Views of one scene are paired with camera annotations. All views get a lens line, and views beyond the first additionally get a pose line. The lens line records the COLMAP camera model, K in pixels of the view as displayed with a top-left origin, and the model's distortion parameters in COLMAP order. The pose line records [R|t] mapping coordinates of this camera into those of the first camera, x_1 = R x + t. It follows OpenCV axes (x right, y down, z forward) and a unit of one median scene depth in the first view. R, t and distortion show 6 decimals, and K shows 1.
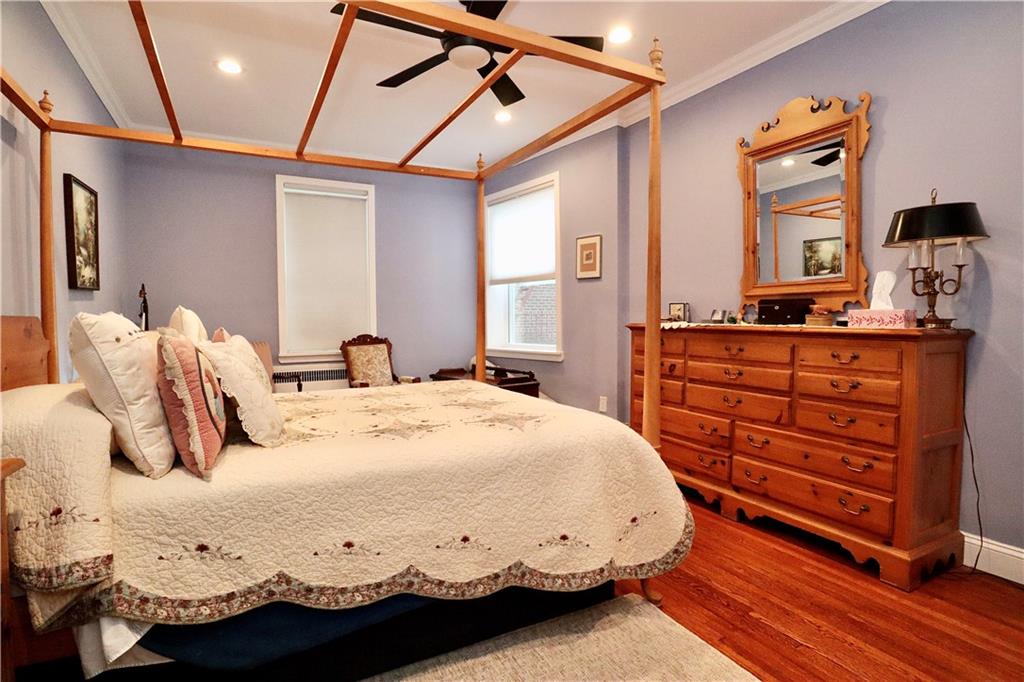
lens RADIAL K [[517.9, 0, 515.4], [0, 517.9, 338.5], [0, 0, 1]] dist [-0.041938, 0.010716]
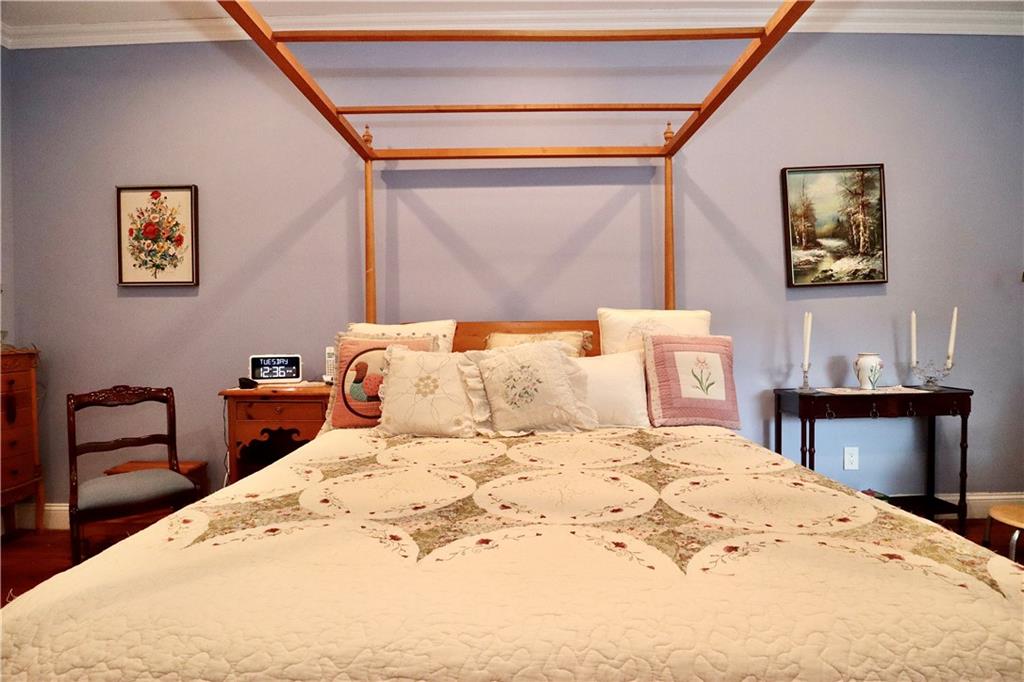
lens RADIAL K [[517.9, 0, 512.1], [0, 517.9, 339.3], [0, 0, 1]] dist [-0.041938, 0.010716]
pose [[-0.475657, 0.029010, -0.879152, 0.277107], [-0.014742, 0.999053, 0.040942, -0.041335], [0.879507, 0.032434, -0.474779, 1.257375]]
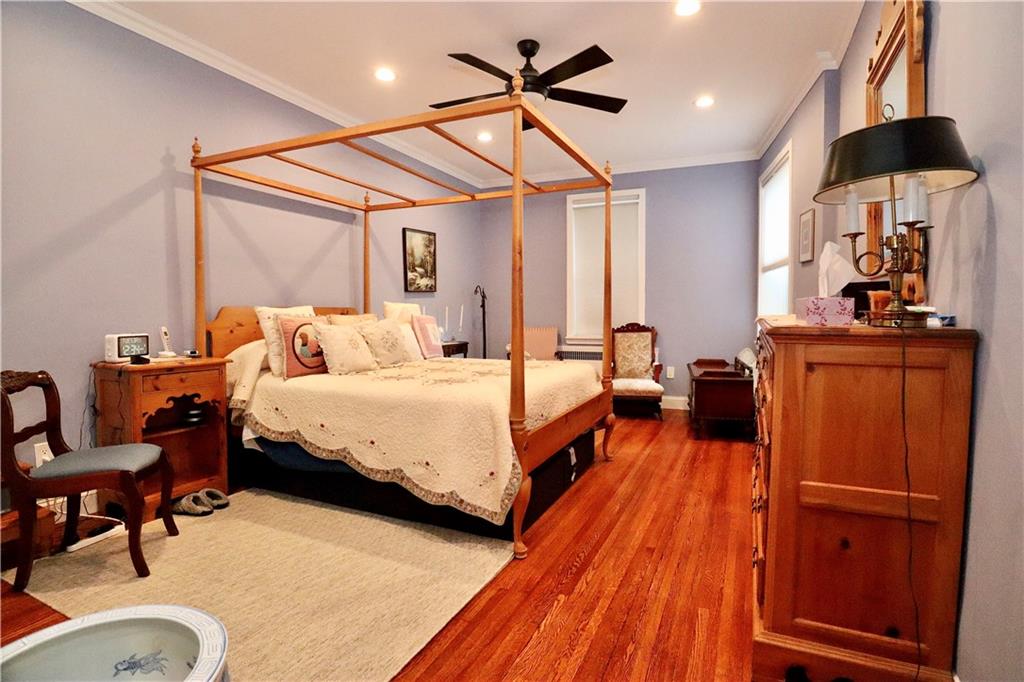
lens RADIAL K [[517.9, 0, 514.3], [0, 517.9, 338.0], [0, 0, 1]] dist [-0.041938, 0.010716]
pose [[0.606063, 0.046535, -0.794054, 1.022351], [-0.031879, 0.998906, 0.034209, -0.012387], [0.794778, 0.004581, 0.606883, 0.243778]]
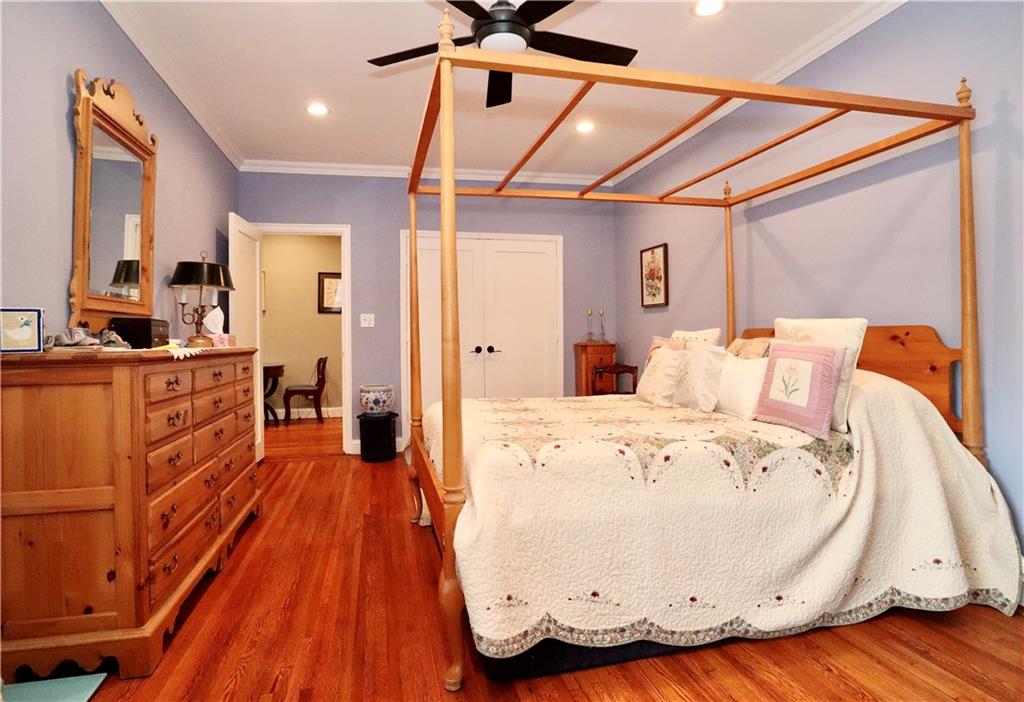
lens RADIAL K [[540.0, 0, 498.3], [0, 540.0, 334.8], [0, 0, 1]] dist [-0.039169, 0.010075]
pose [[-0.964017, 0.019426, 0.265129, -0.361006], [0.028710, 0.999101, 0.031185, -0.078619], [-0.264285, 0.037675, -0.963709, 2.173367]]
